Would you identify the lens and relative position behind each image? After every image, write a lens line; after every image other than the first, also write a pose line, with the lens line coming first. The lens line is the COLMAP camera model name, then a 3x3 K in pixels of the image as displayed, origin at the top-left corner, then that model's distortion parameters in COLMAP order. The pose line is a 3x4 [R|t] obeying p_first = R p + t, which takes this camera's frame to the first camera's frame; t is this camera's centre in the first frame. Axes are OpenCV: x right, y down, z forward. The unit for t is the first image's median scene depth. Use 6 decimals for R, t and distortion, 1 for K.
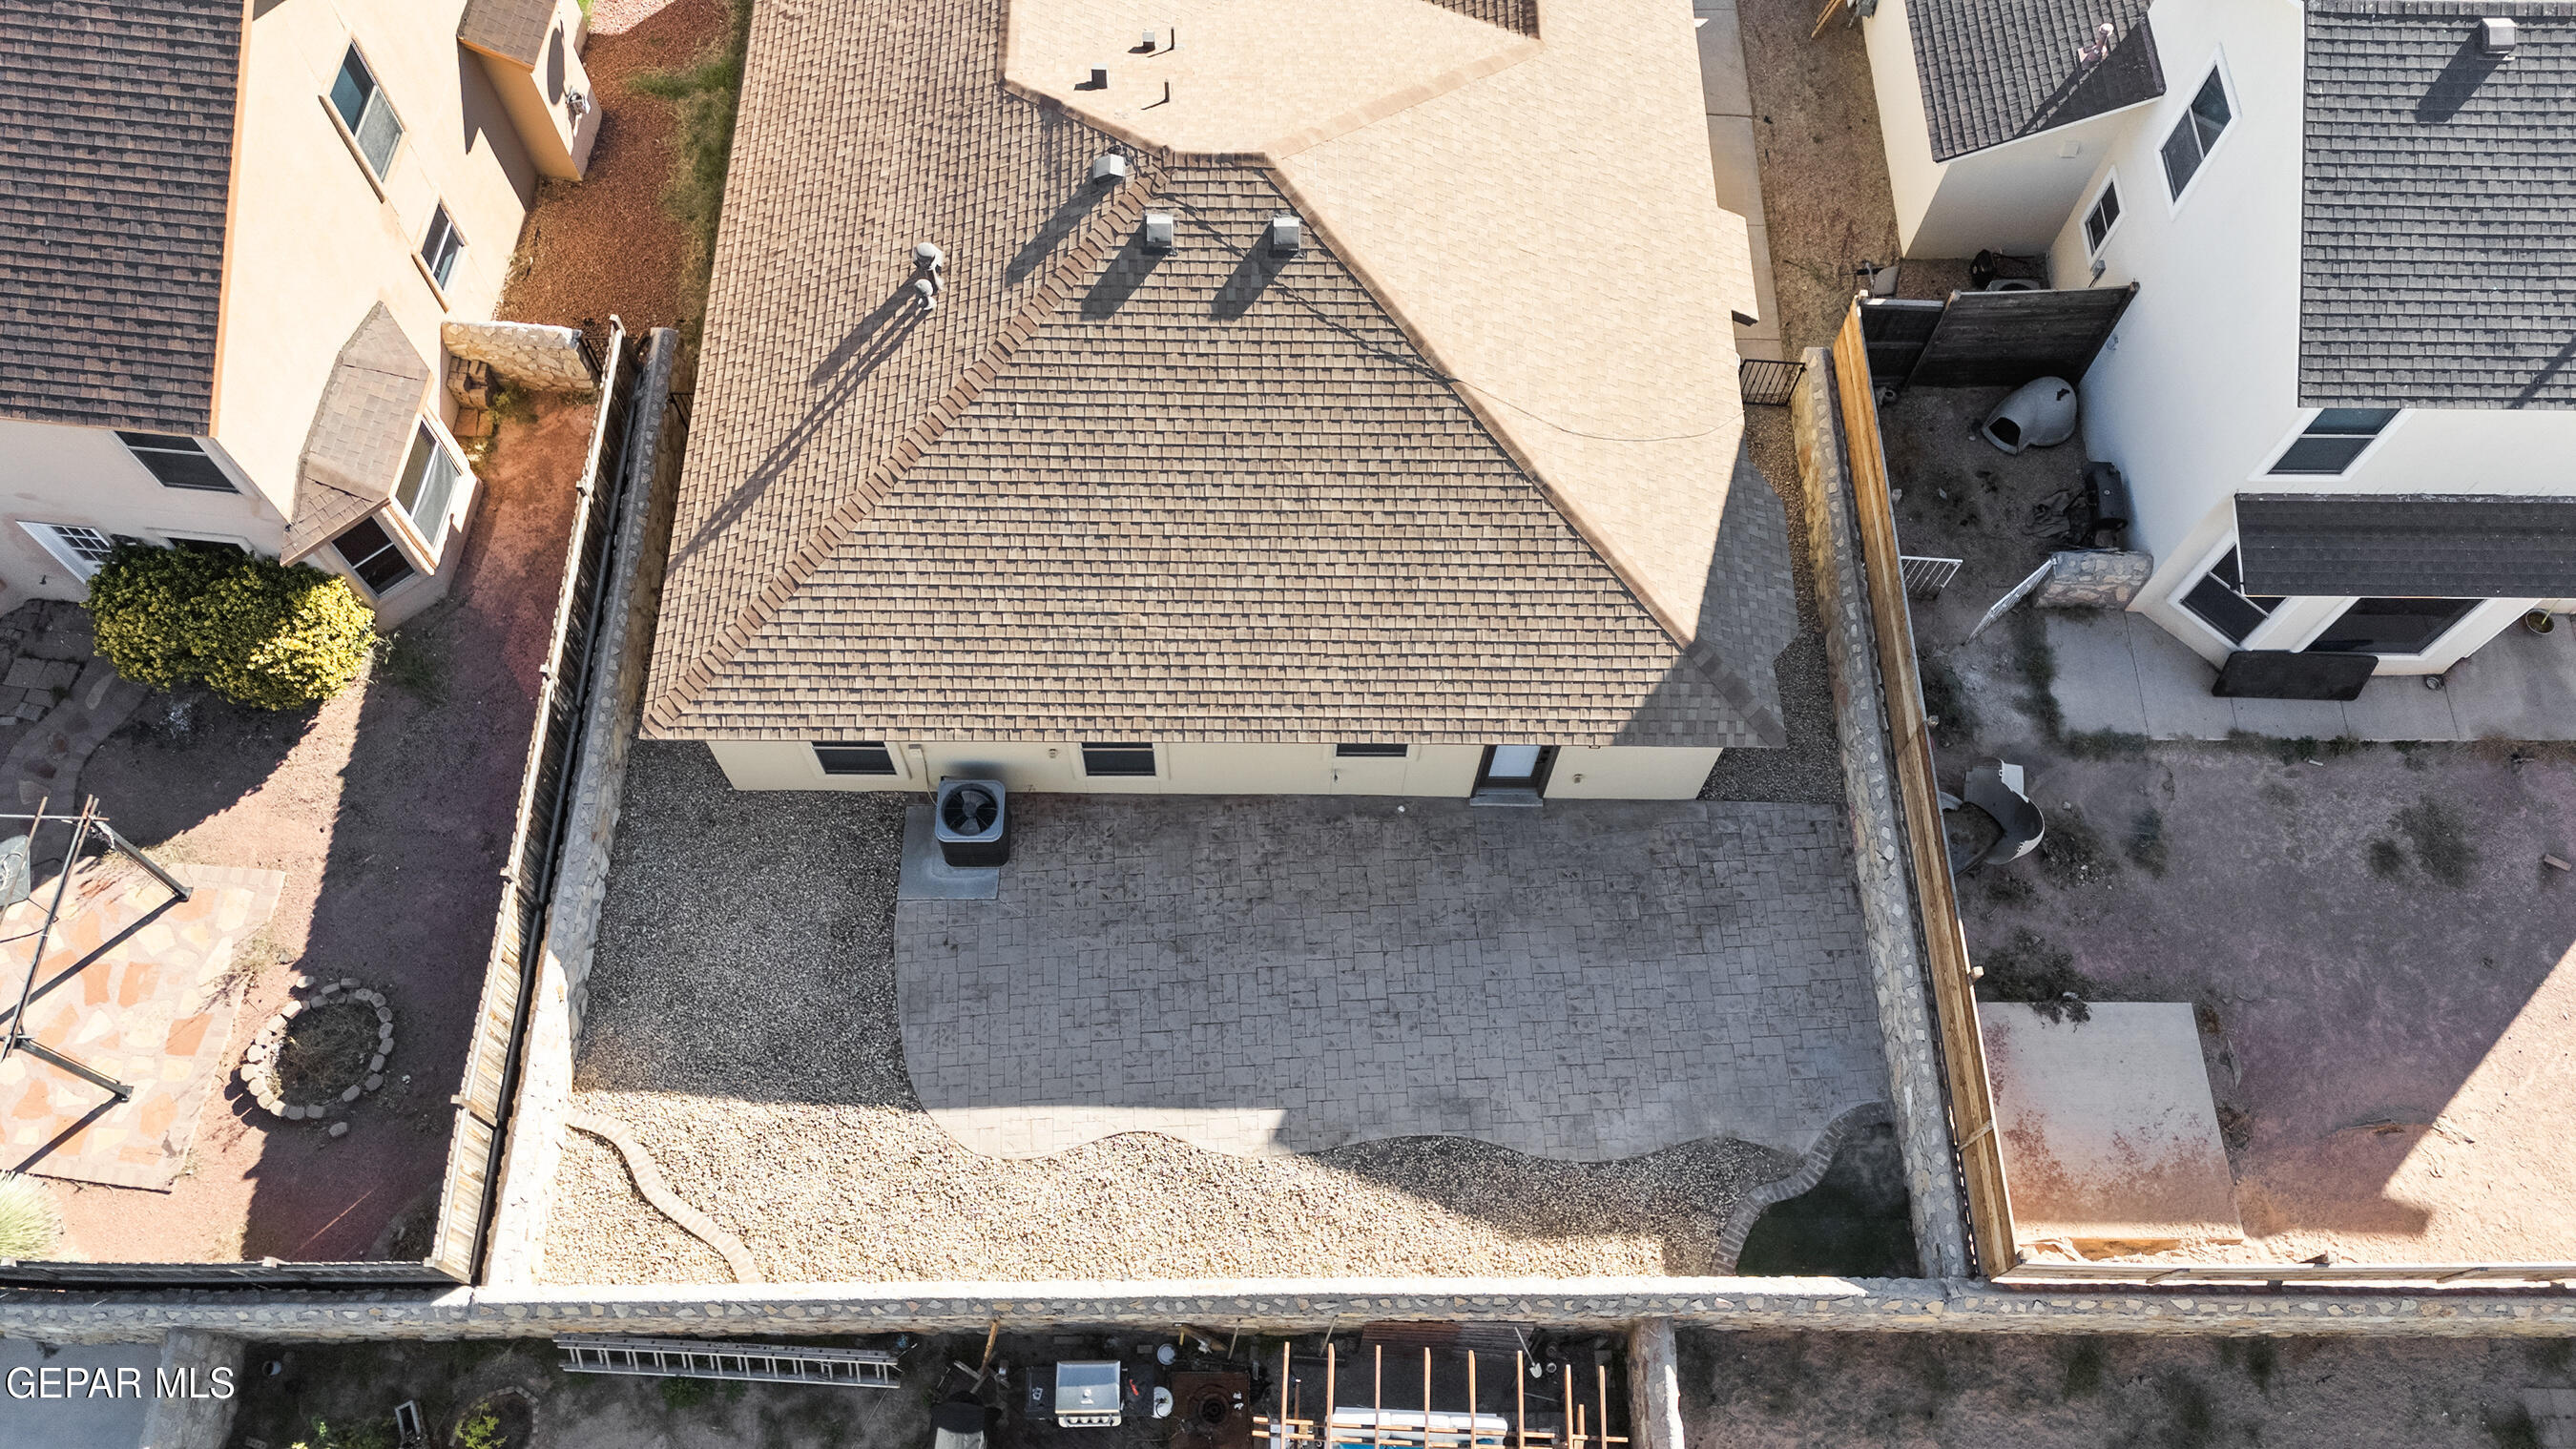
lens RADIAL K [[1821.6, 0, 1274.6], [0, 1821.6, 689.4], [0, 0, 1]] dist [0.132047, -0.182376]
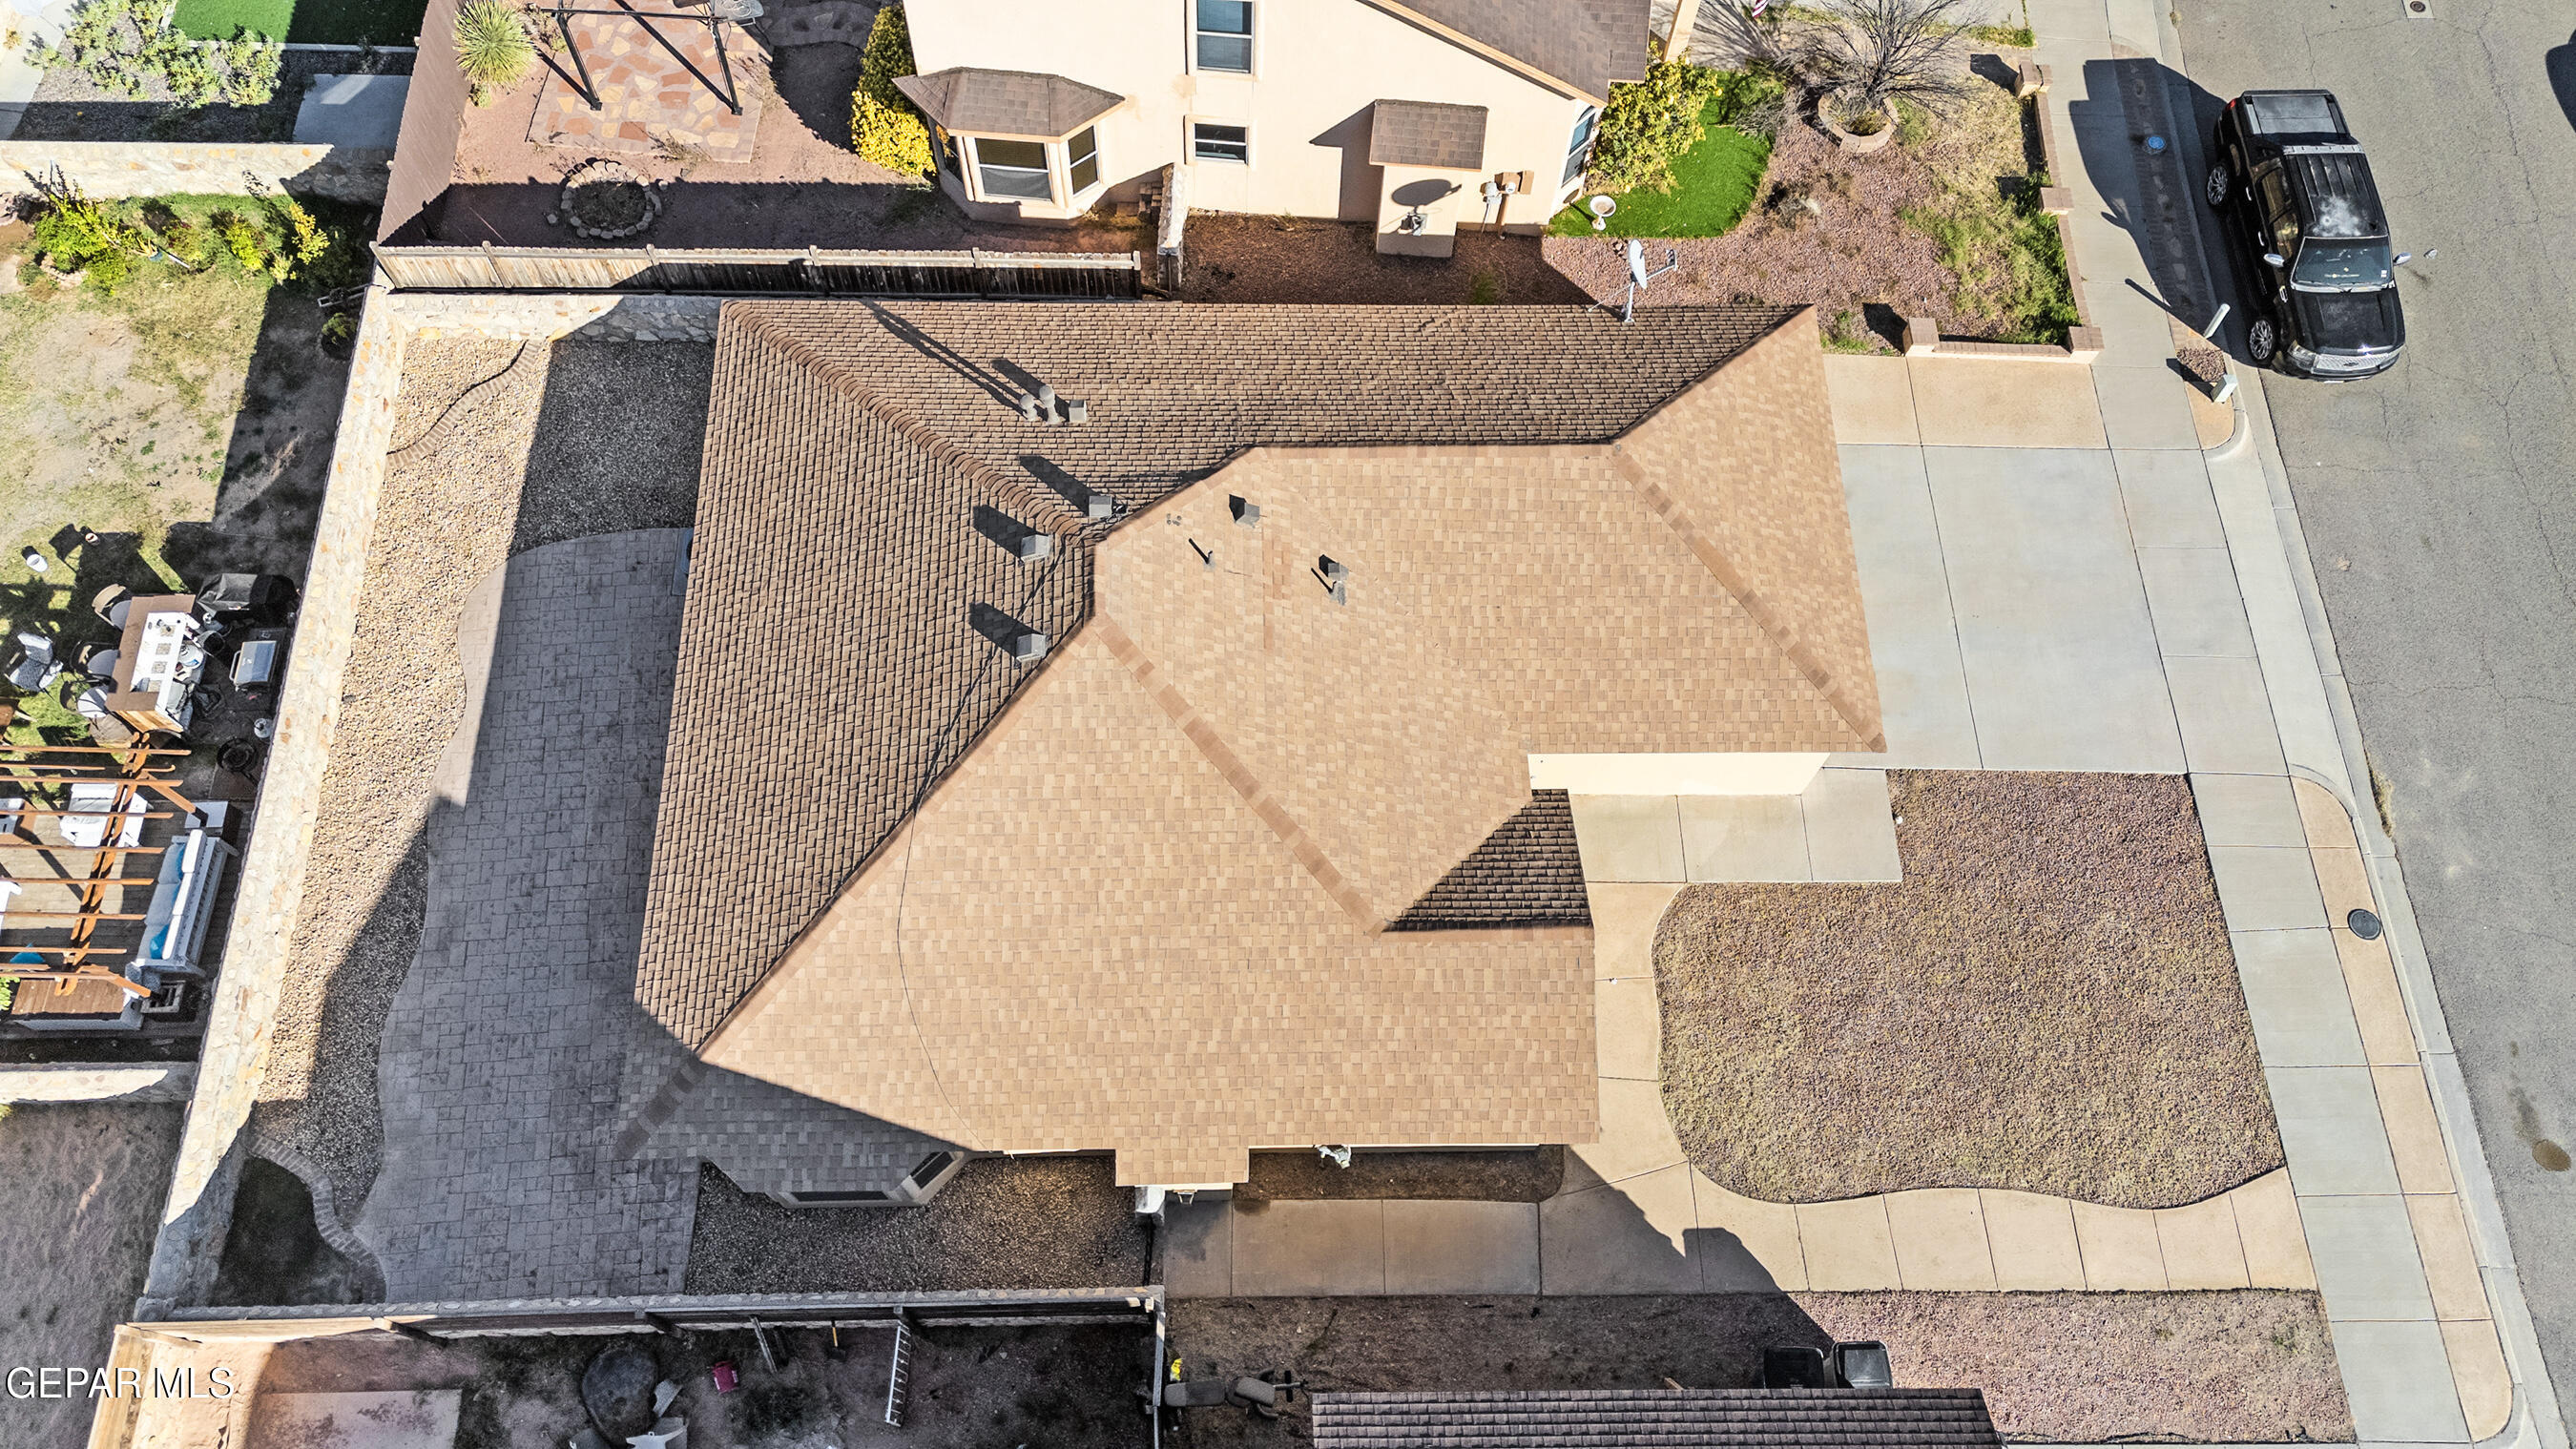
lens RADIAL K [[1821.6, 0, 1274.6], [0, 1821.6, 689.4], [0, 0, 1]] dist [0.132047, -0.182376]
pose [[0.028710, 0.903424, -0.427786, 0.507888], [-0.914381, 0.196634, 0.353896, -0.769671], [0.403836, 0.380999, 0.831719, 0.142022]]
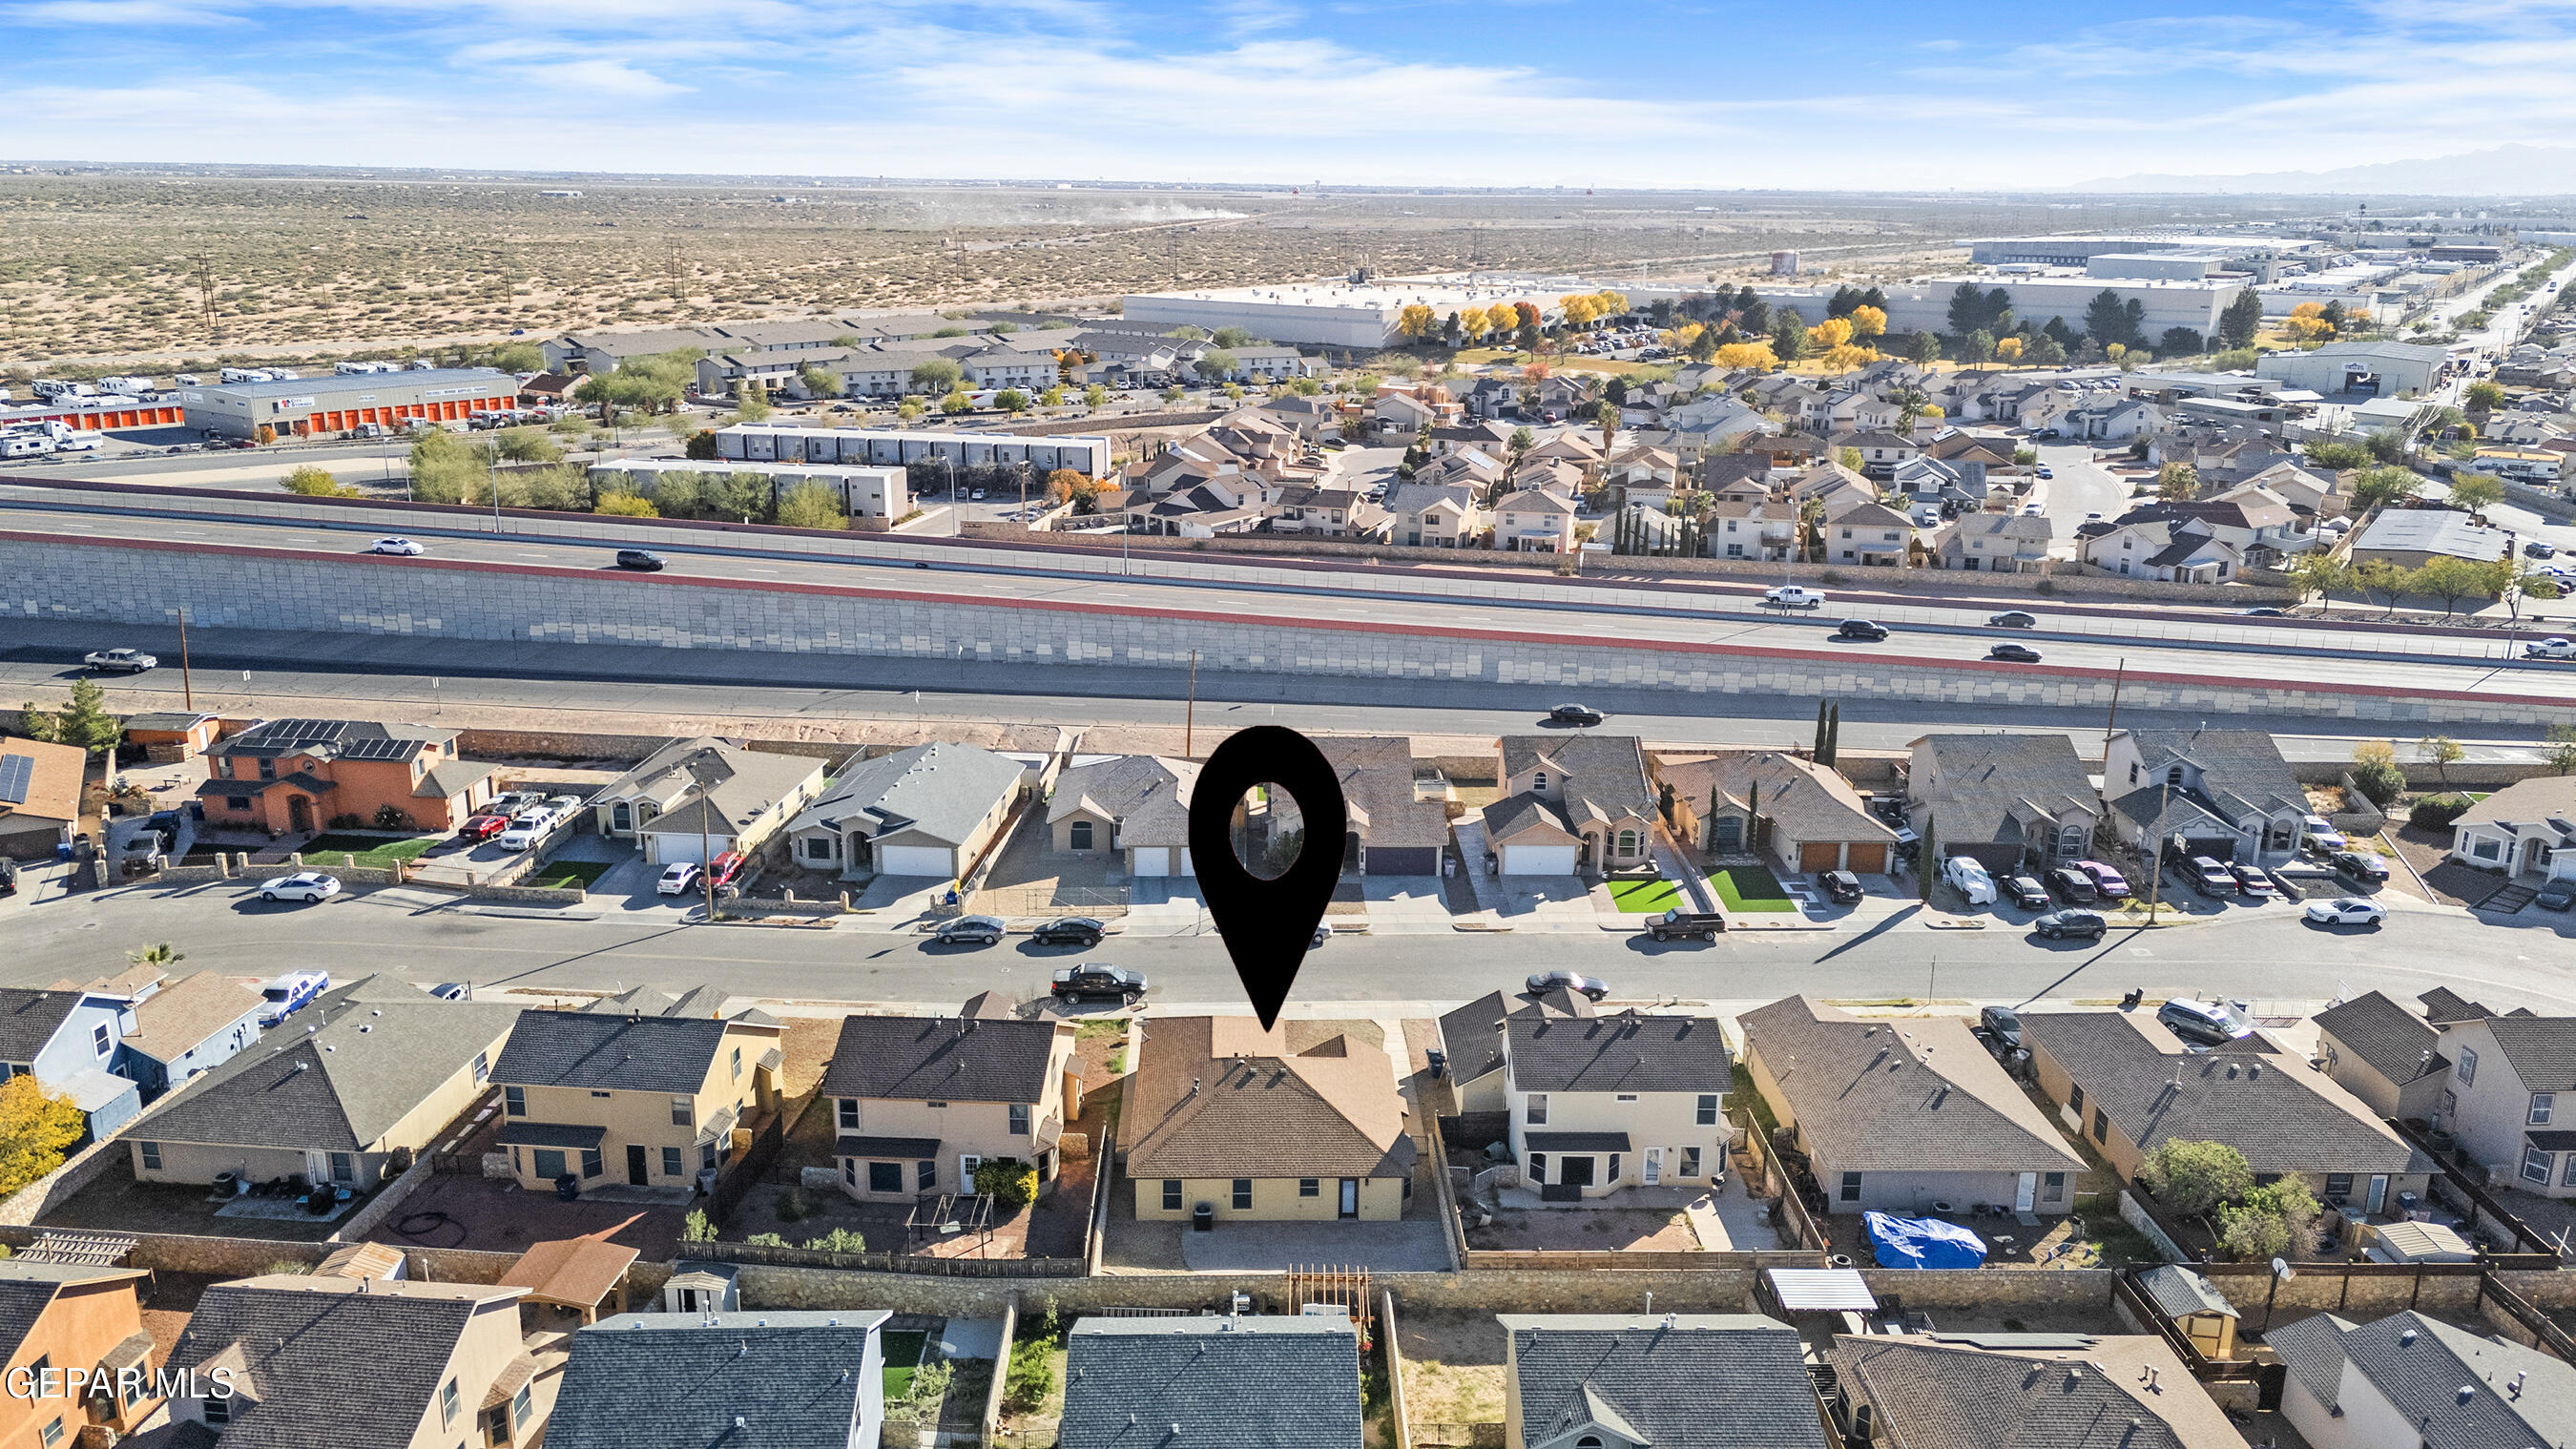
lens RADIAL K [[1821.6, 0, 1274.6], [0, 1821.6, 689.4], [0, 0, 1]] dist [0.132047, -0.182376]
pose [[0.999801, -0.017169, 0.010166, -0.040893], [0.018862, 0.647095, -0.762176, 2.368997], [0.006508, 0.762216, 0.647290, -2.368899]]
